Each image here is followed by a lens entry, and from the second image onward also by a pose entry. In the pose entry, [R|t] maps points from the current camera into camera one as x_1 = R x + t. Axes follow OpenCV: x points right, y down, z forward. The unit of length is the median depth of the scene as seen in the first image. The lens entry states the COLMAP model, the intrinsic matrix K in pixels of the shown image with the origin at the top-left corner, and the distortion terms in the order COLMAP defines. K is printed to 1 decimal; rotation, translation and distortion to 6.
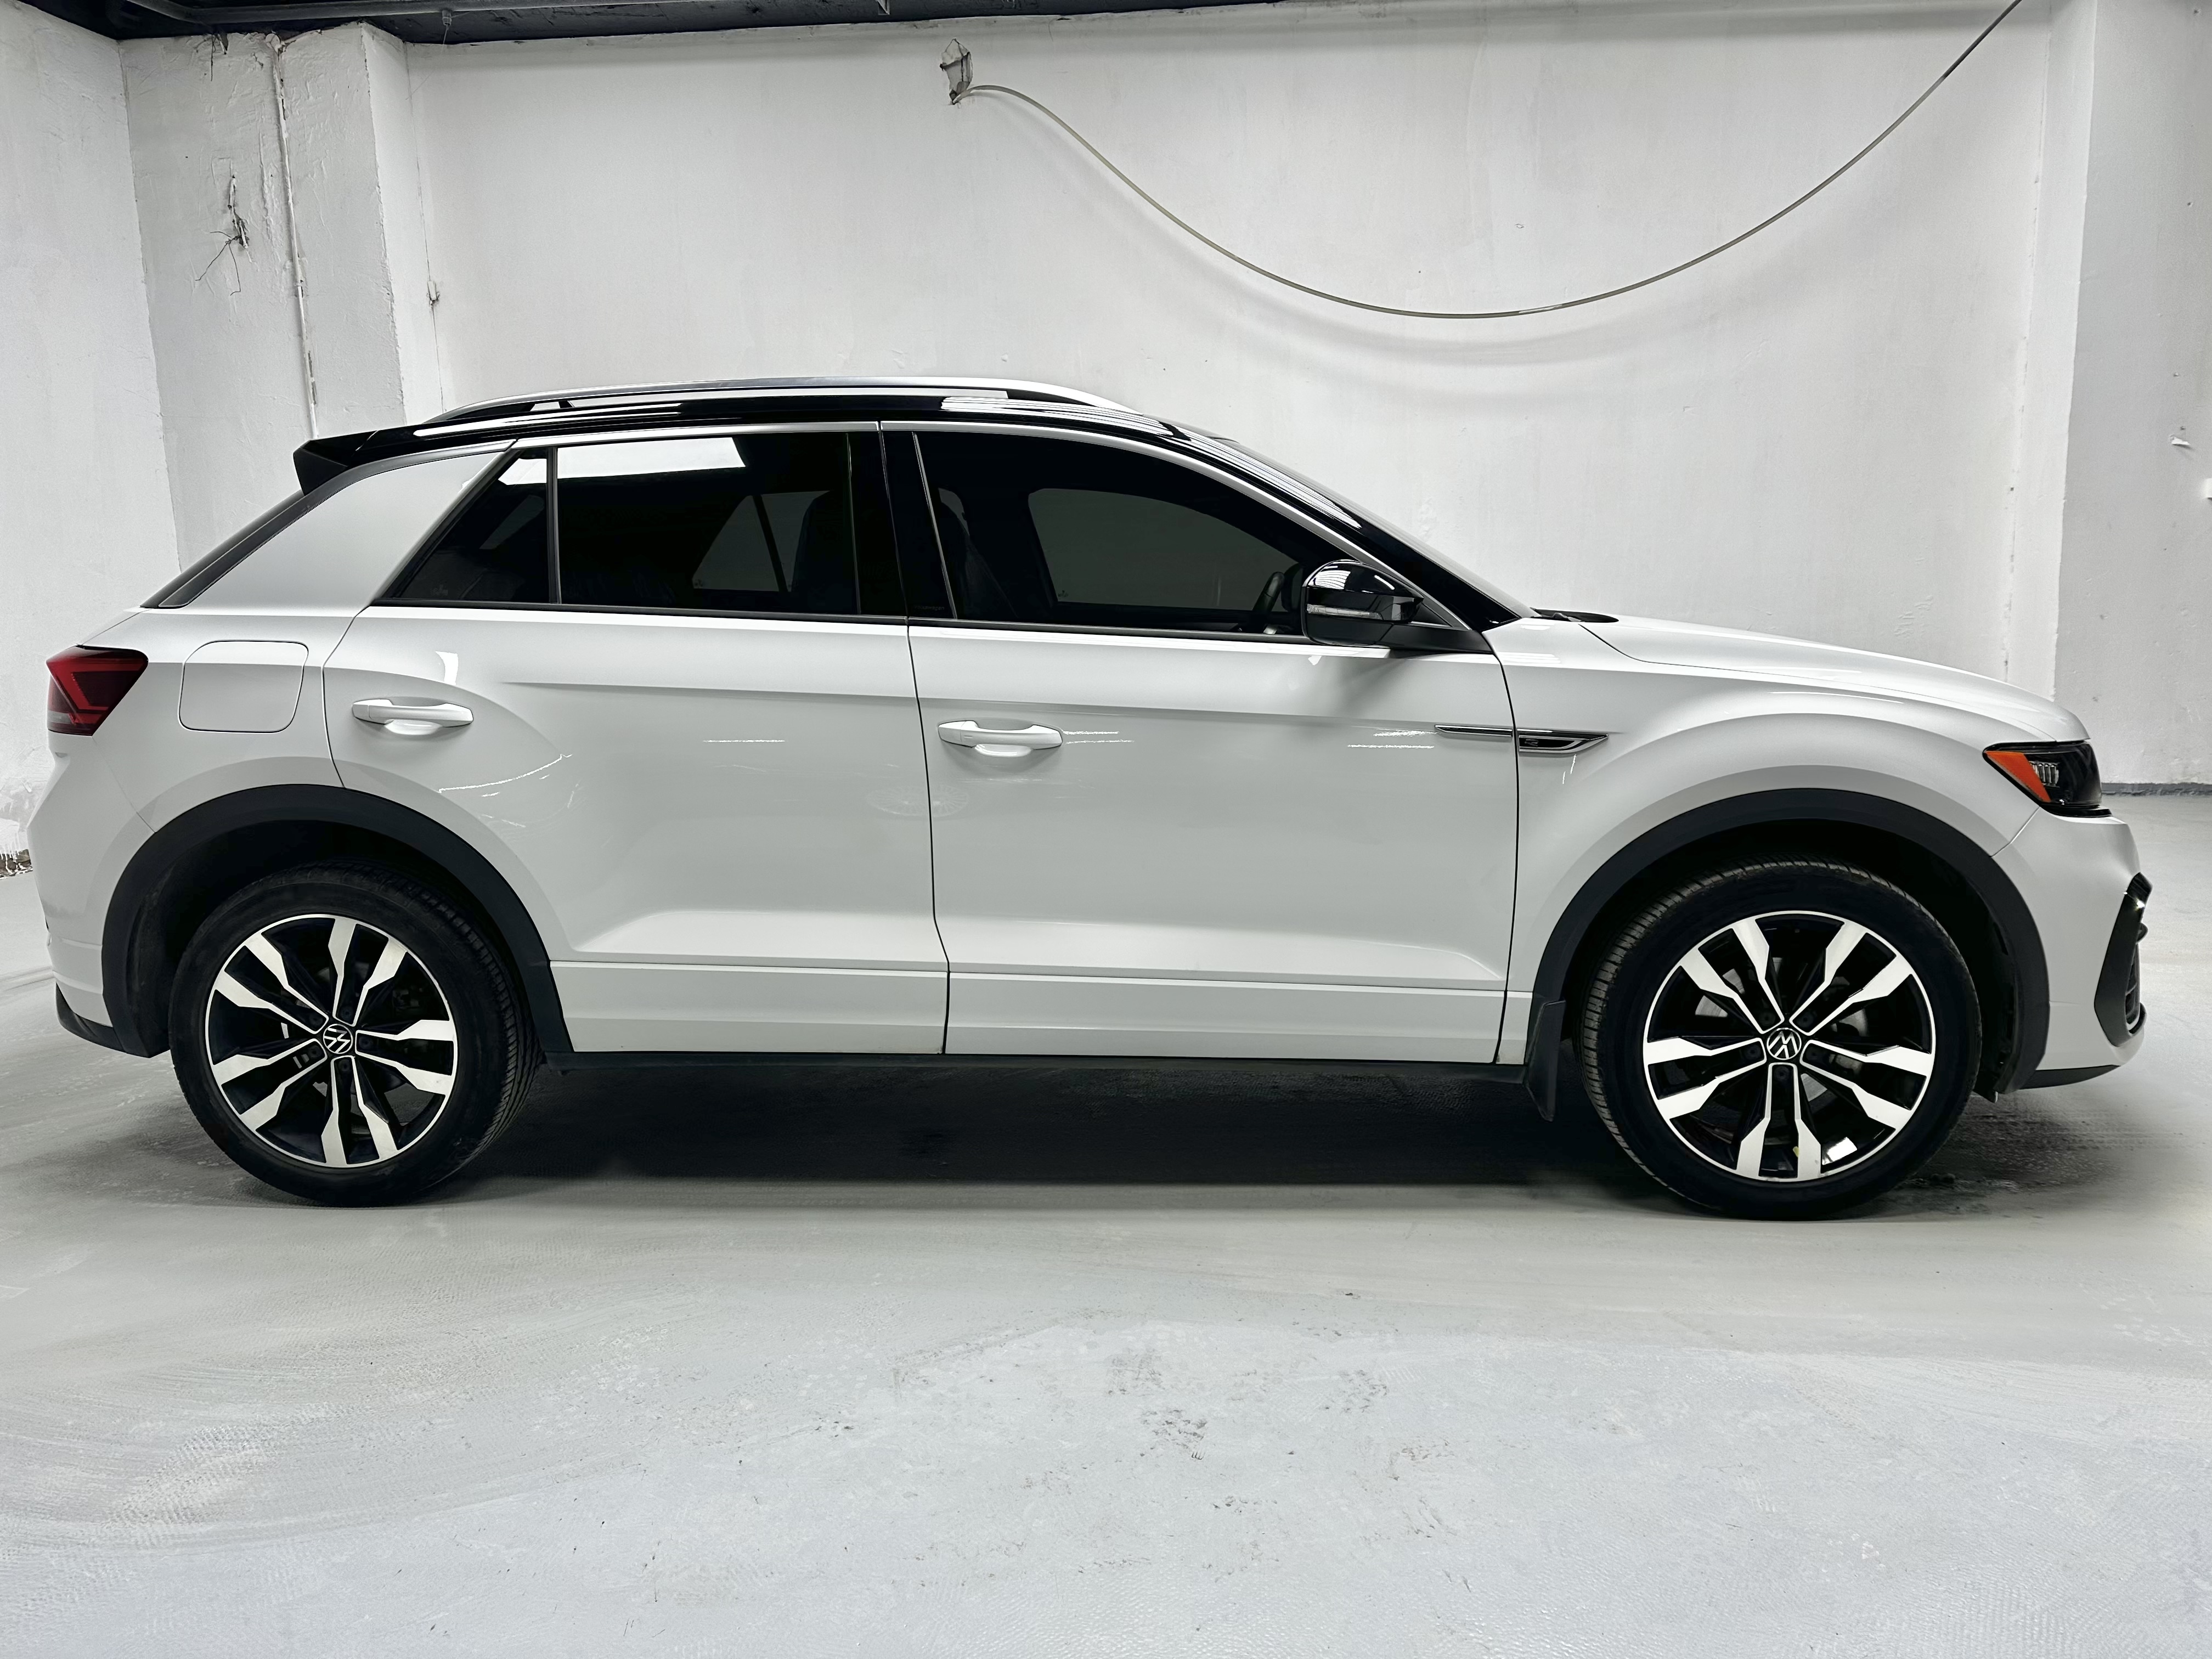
lens RADIAL K [[1544.6, 0, 1094.5], [0, 1544.6, 821.3], [0, 0, 1]] dist [0.067486, -0.082785]
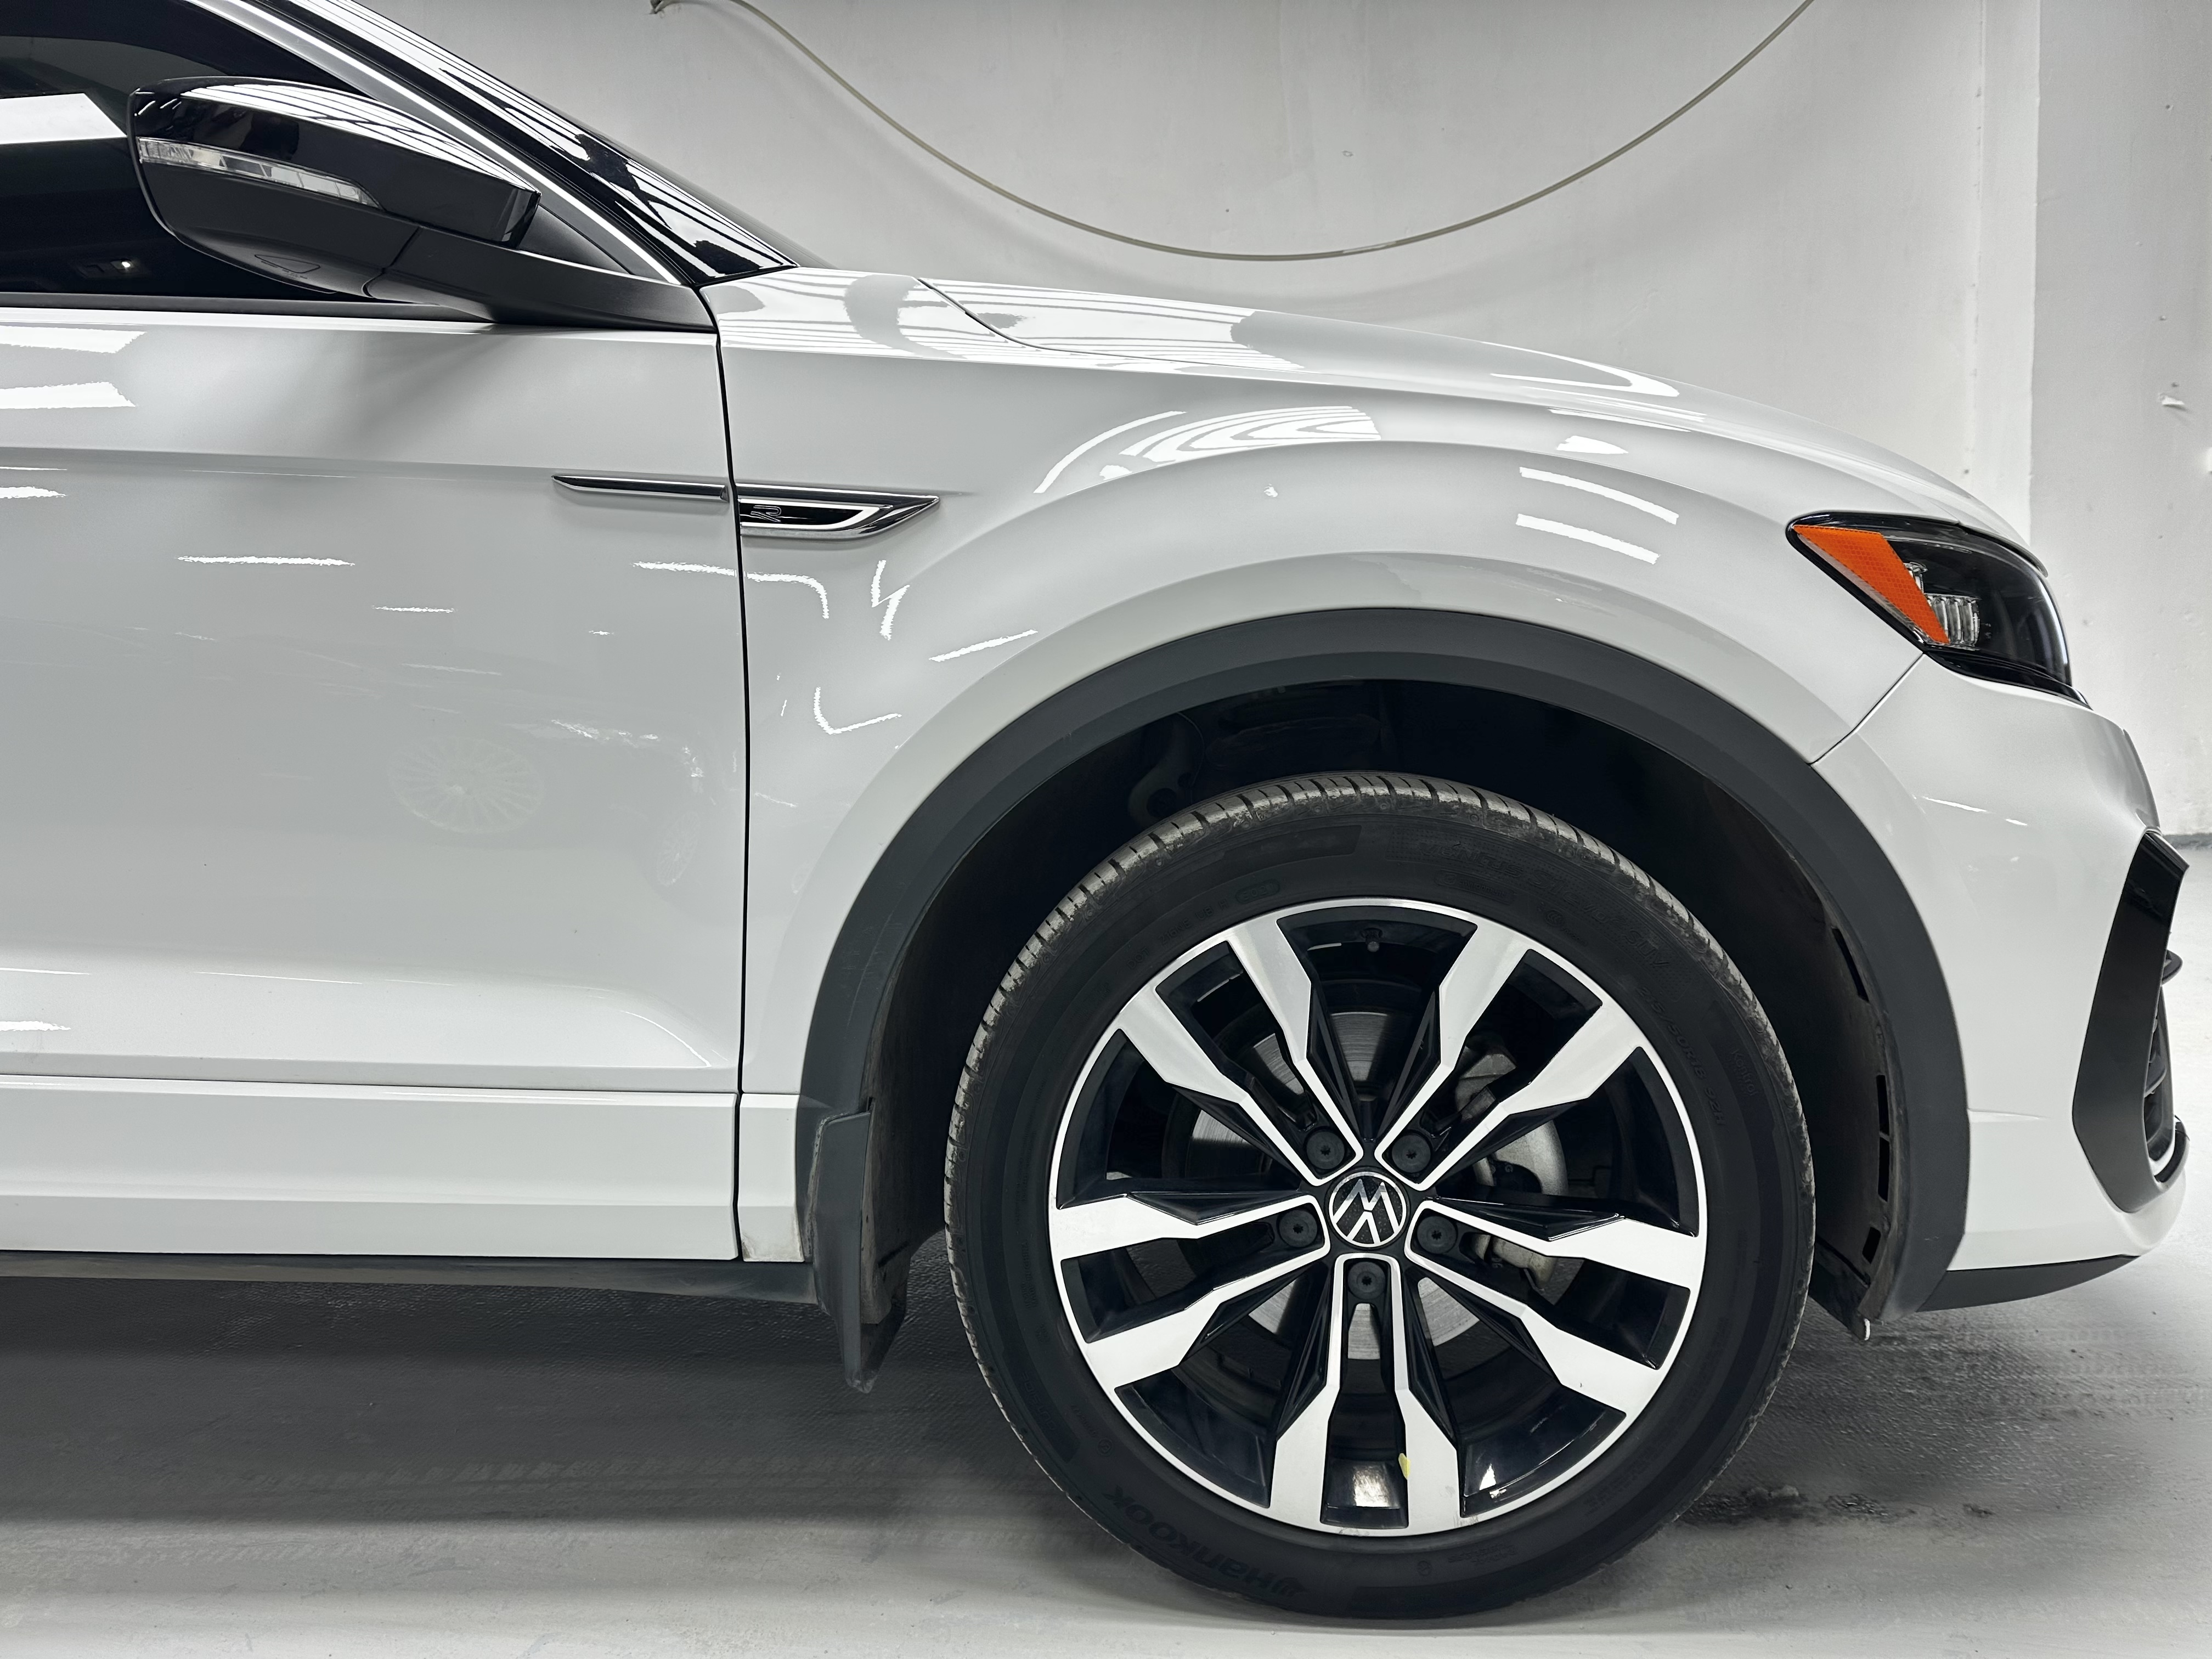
lens RADIAL K [[1544.6, 0, 1094.5], [0, 1544.6, 821.3], [0, 0, 1]] dist [0.067486, -0.082785]
pose [[0.999994, -0.003470, -0.000559, 0.366807], [0.003420, 0.997306, -0.073271, 0.065841], [0.000812, 0.073269, 0.997312, 0.559859]]
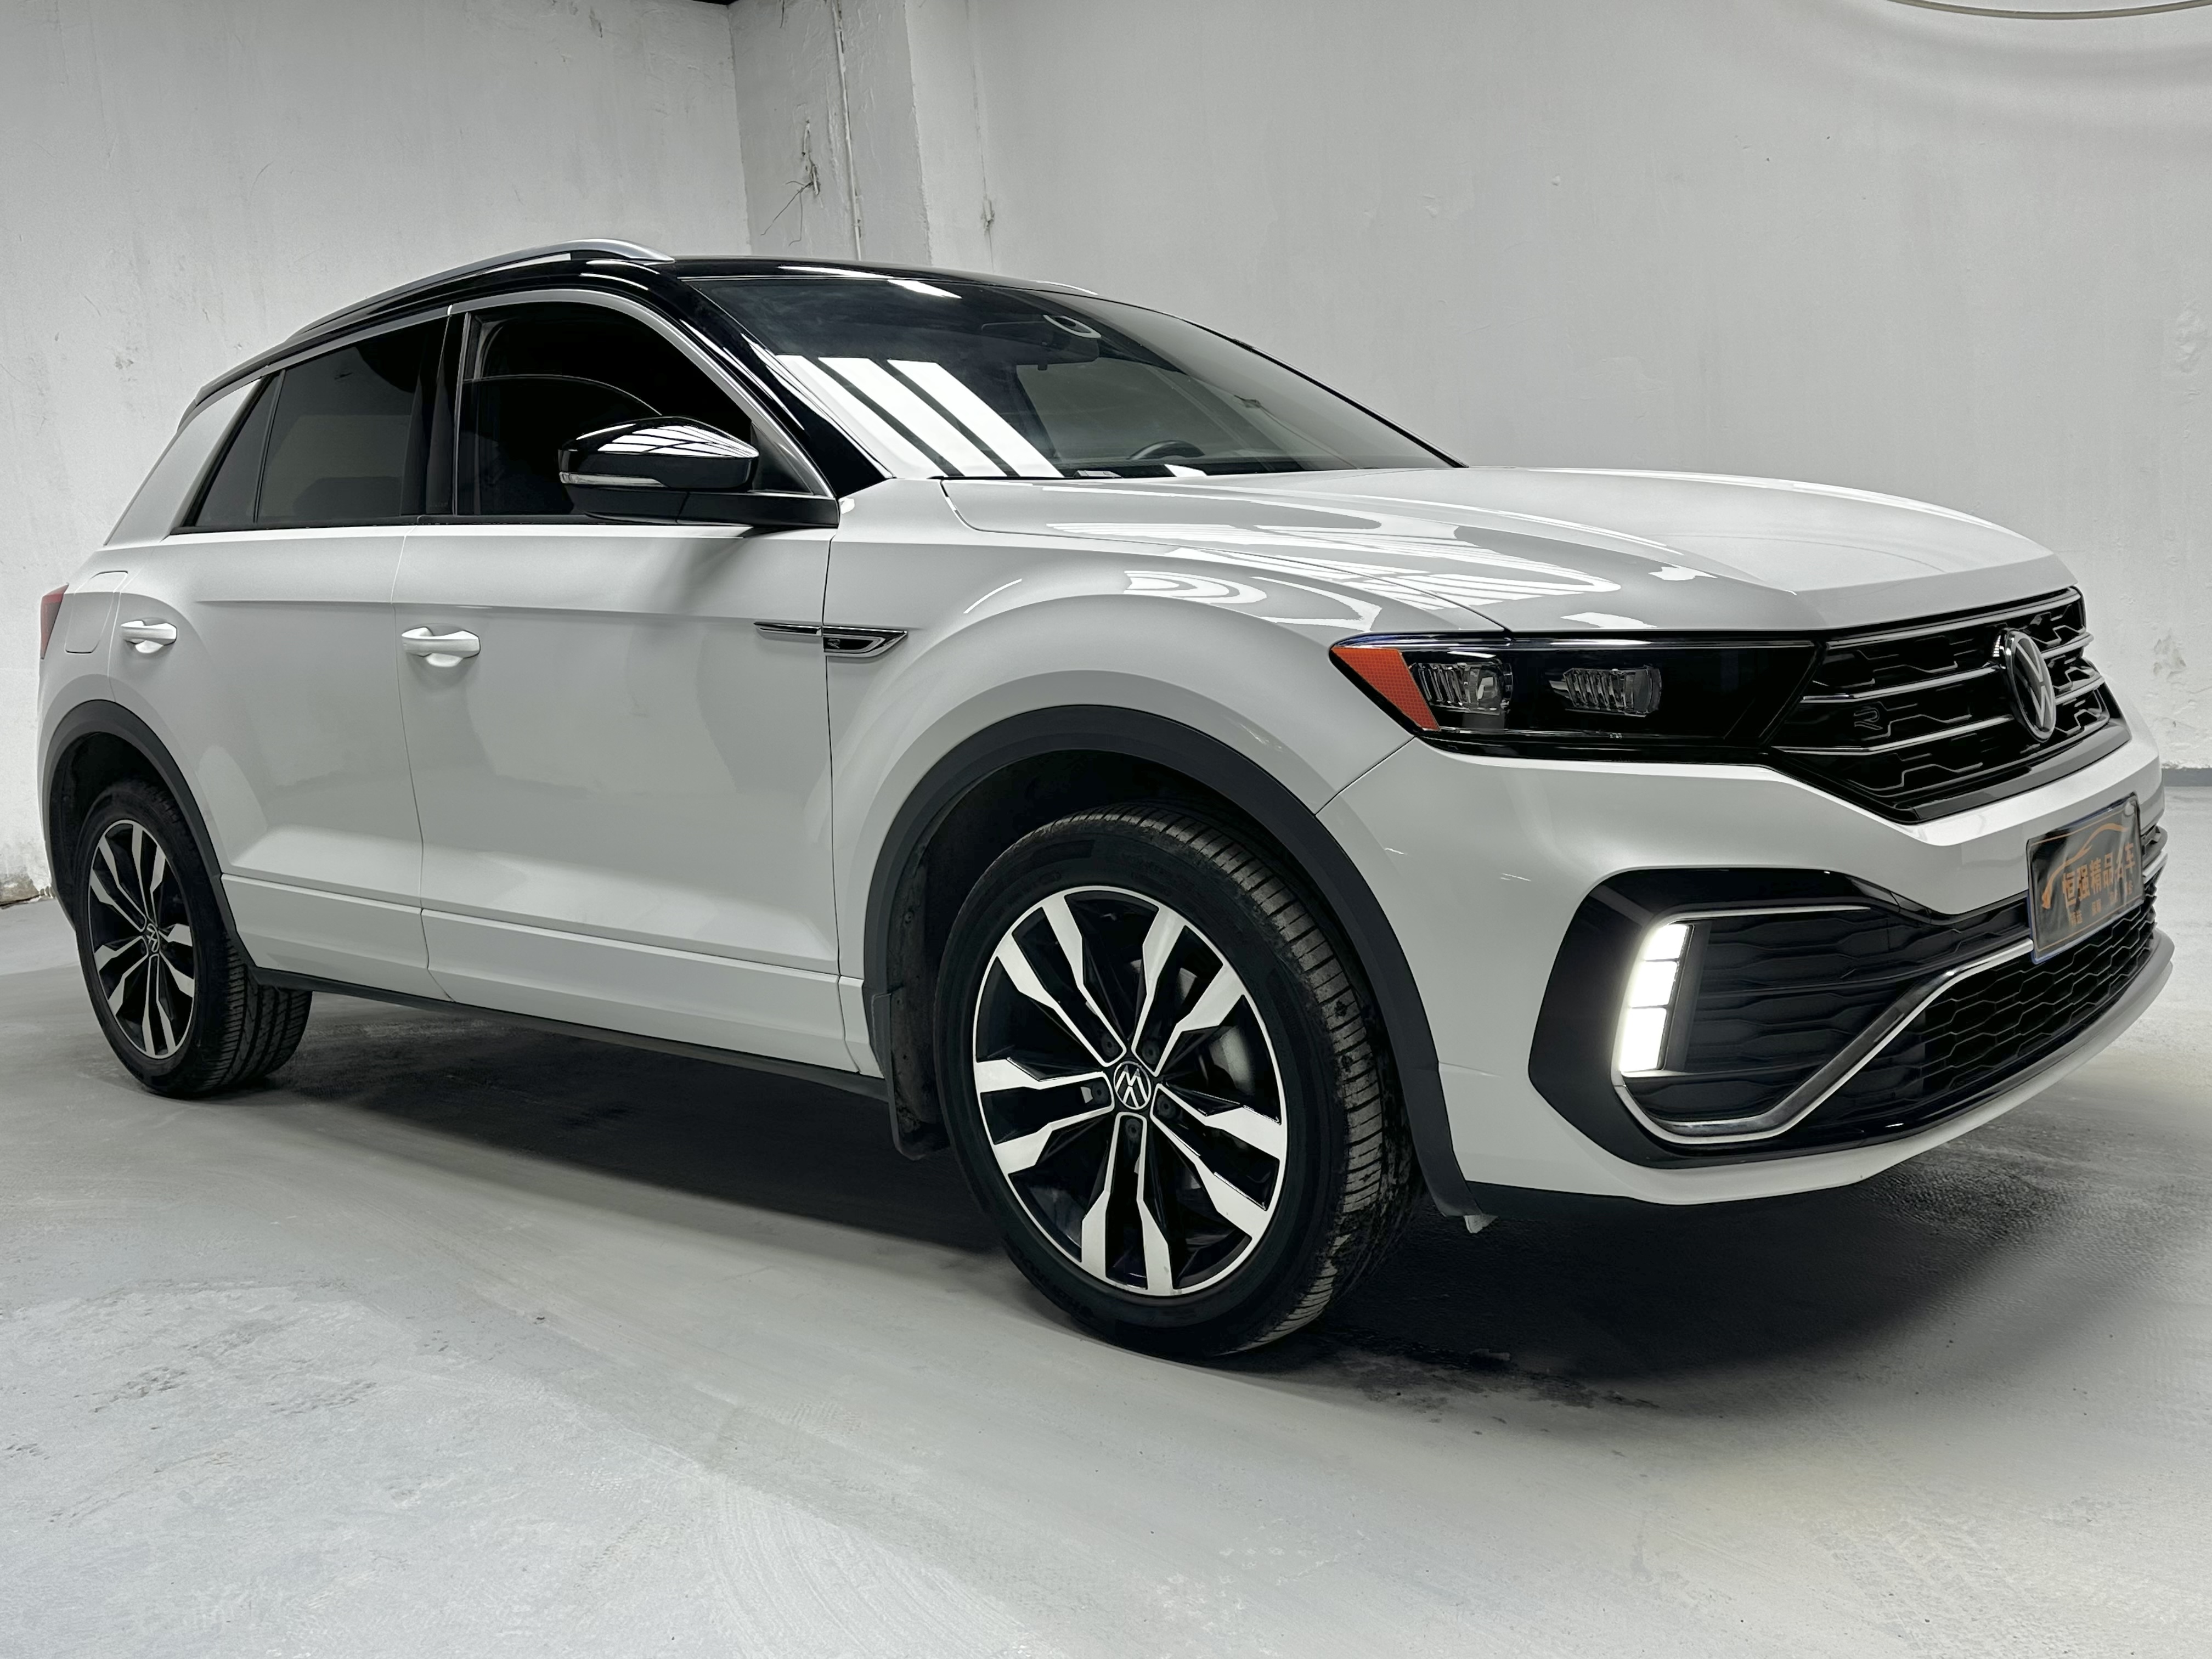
lens RADIAL K [[1938.3, 0, 1116.8], [0, 1938.3, 831.1], [0, 0, 1]] dist [0.202770, -0.394206]
pose [[0.801158, 0.041208, -0.597033, 0.938074], [-0.041420, 0.999052, 0.013374, 0.021329], [0.597018, 0.014014, 0.802105, 0.318429]]
